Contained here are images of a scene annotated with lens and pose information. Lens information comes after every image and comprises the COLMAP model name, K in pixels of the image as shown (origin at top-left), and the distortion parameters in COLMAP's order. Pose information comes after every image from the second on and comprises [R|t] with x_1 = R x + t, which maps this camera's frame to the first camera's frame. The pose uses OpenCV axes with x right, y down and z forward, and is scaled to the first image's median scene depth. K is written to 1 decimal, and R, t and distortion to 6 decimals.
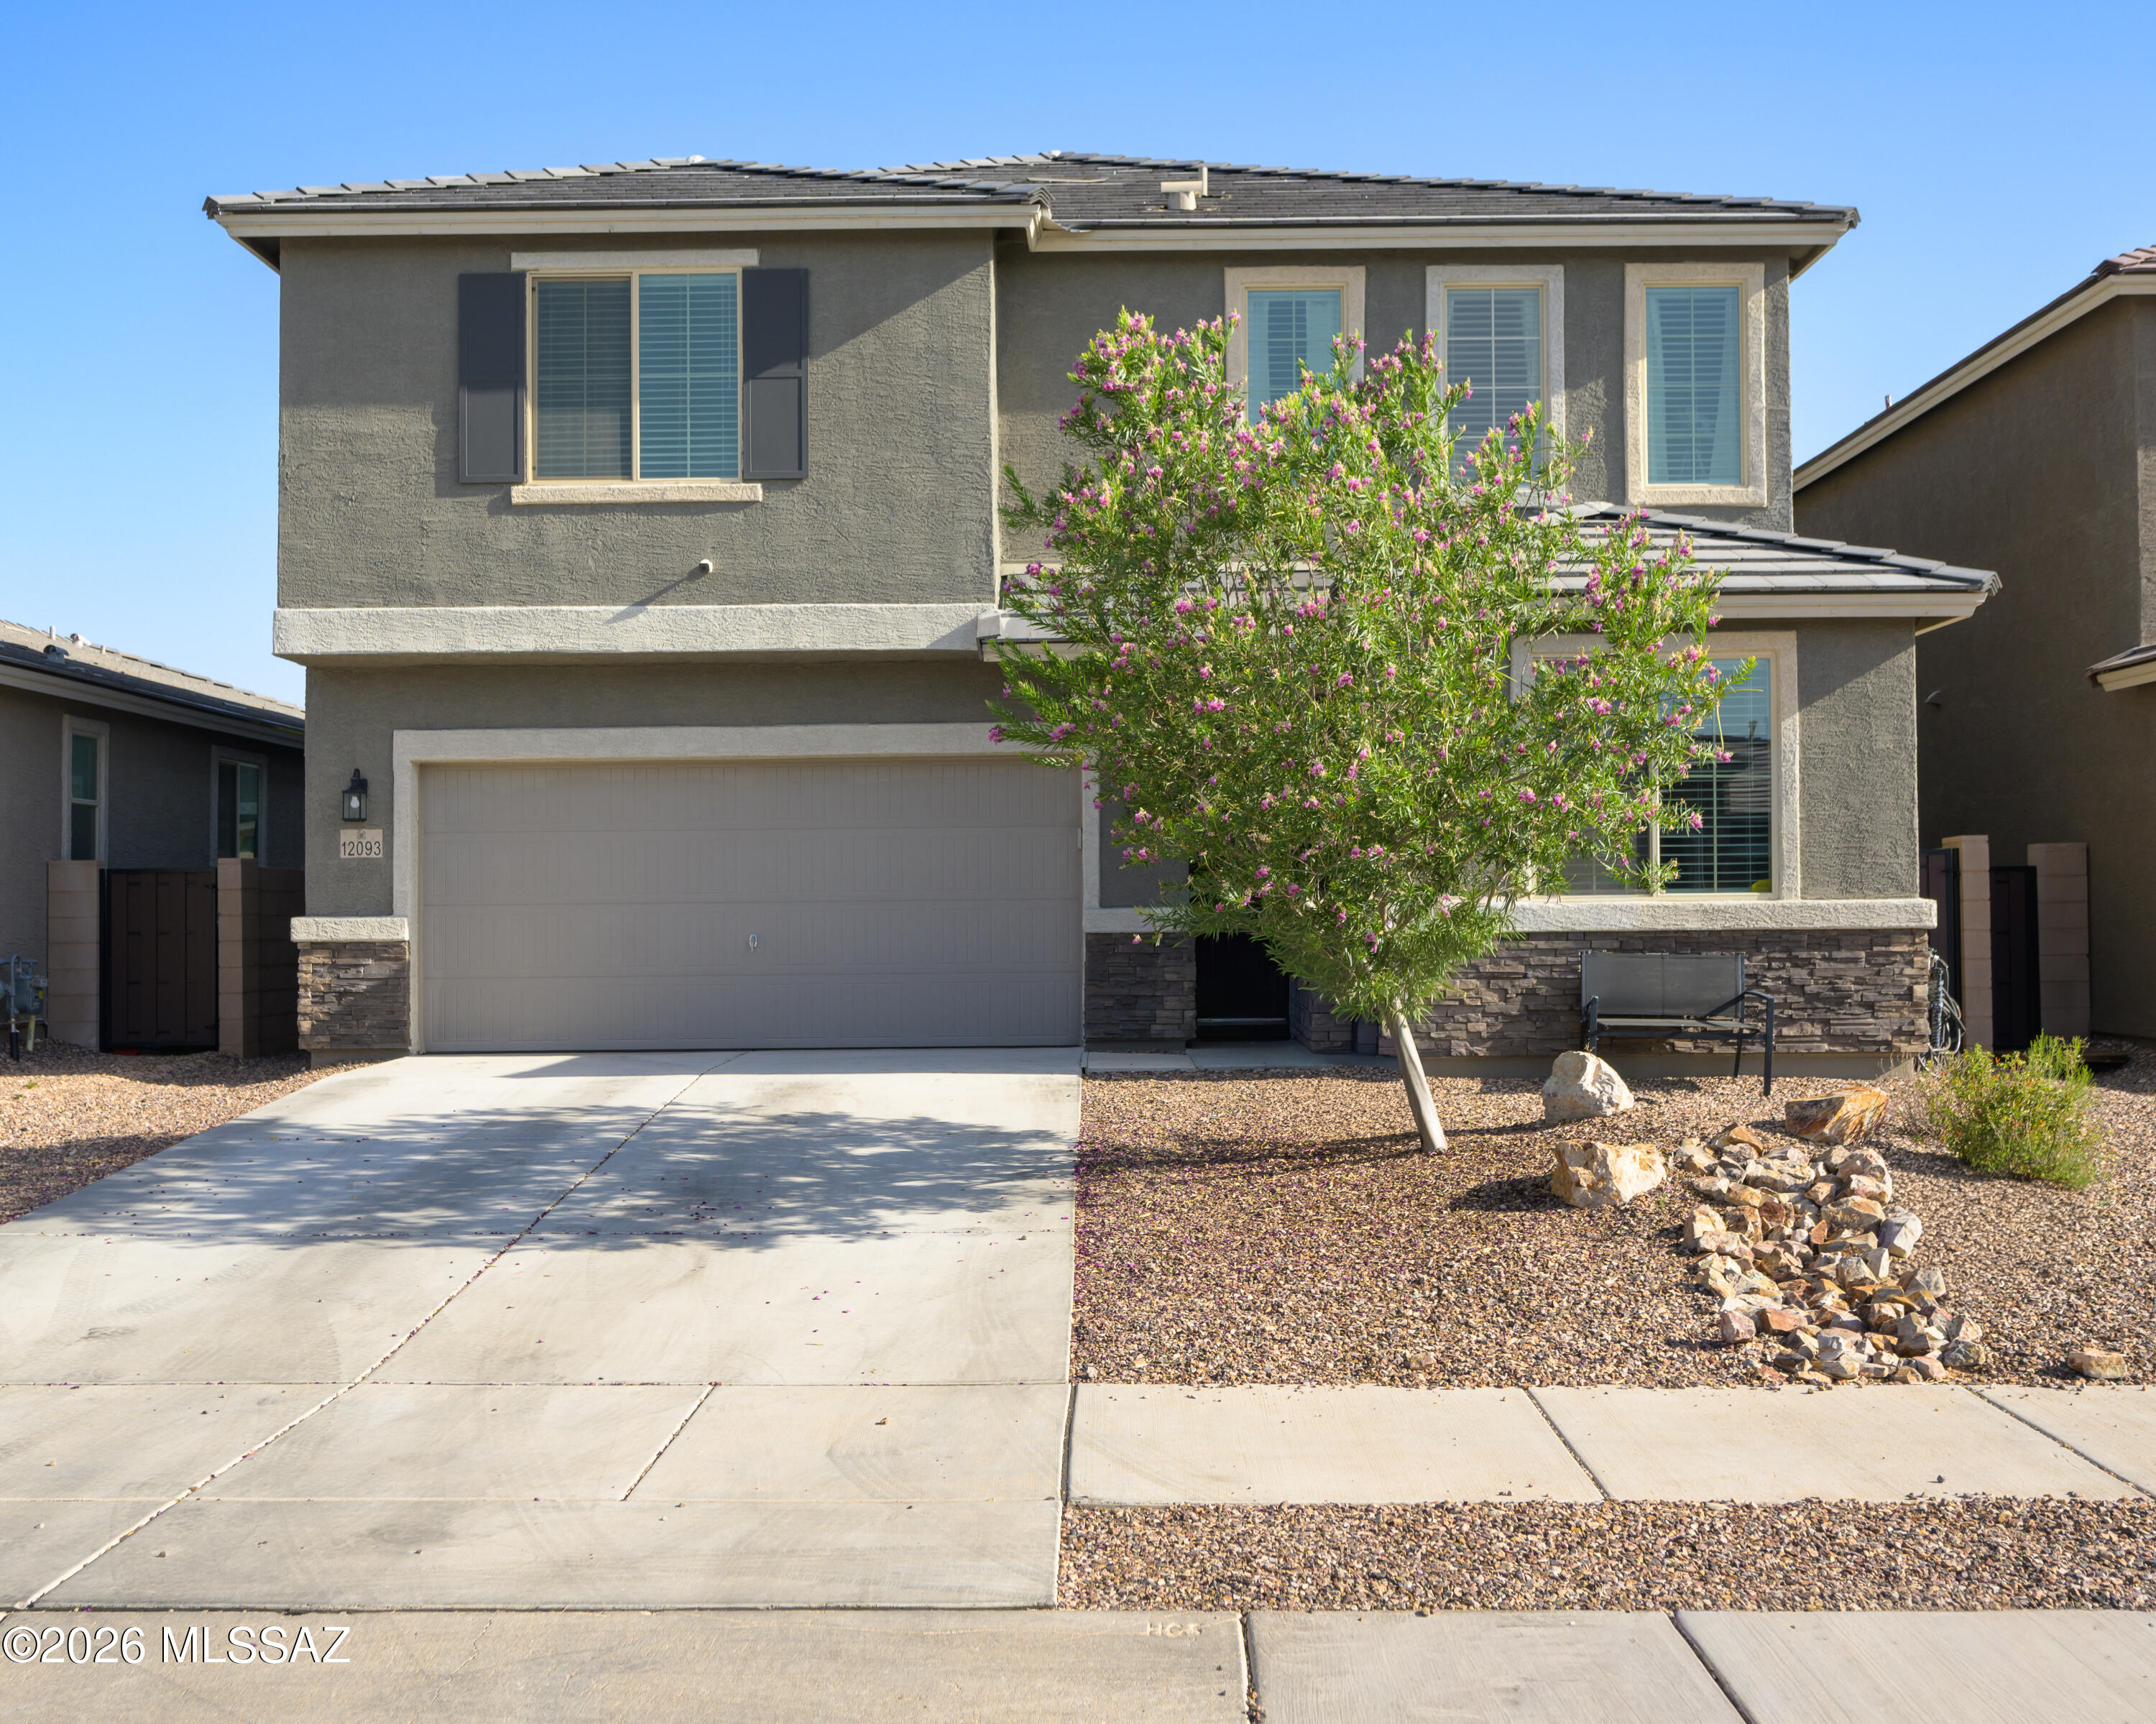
lens RADIAL K [[2511.5, 0, 1078.0], [0, 2511.5, 862.0], [0, 0, 1]] dist [0.000651, 0.003604]
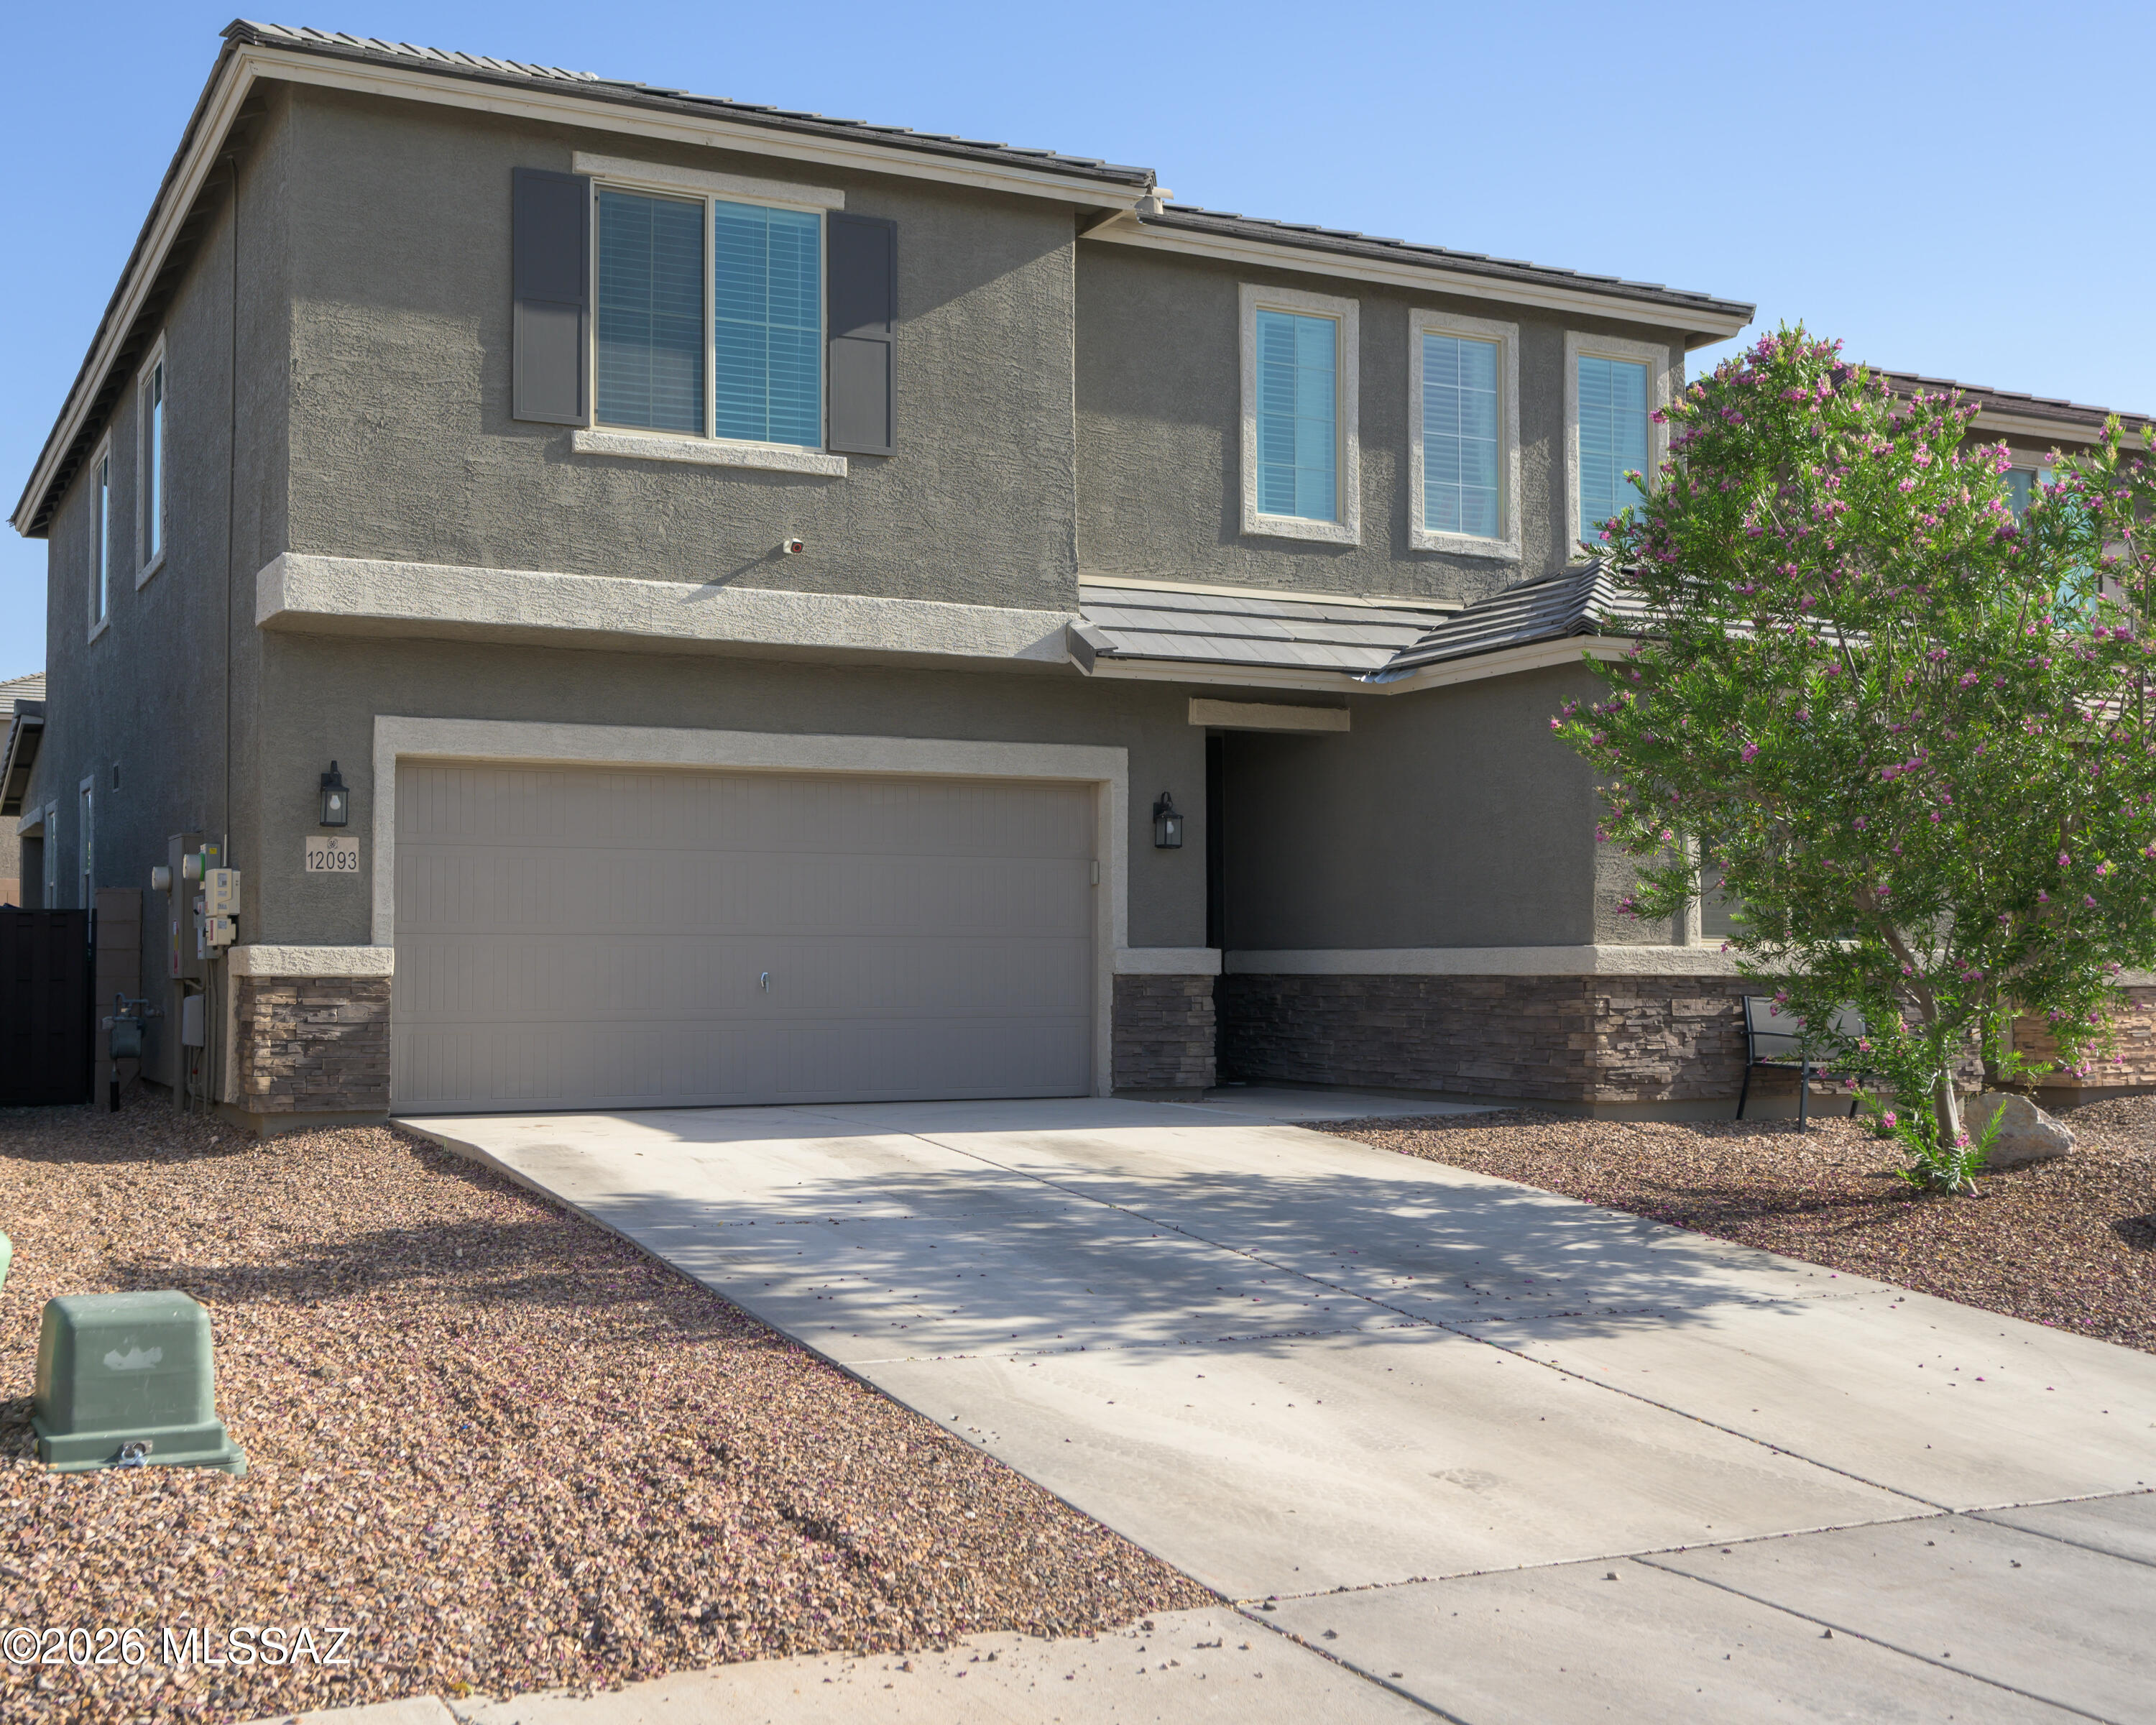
lens RADIAL K [[2511.7, 0, 1078.0], [0, 2511.7, 862.5], [0, 0, 1]] dist [0.000651, 0.003604]
pose [[0.891837, 0.029225, 0.451413, -0.445298], [-0.019987, 0.999482, -0.025221, 0.010998], [-0.451916, 0.013471, 0.891959, 0.184010]]
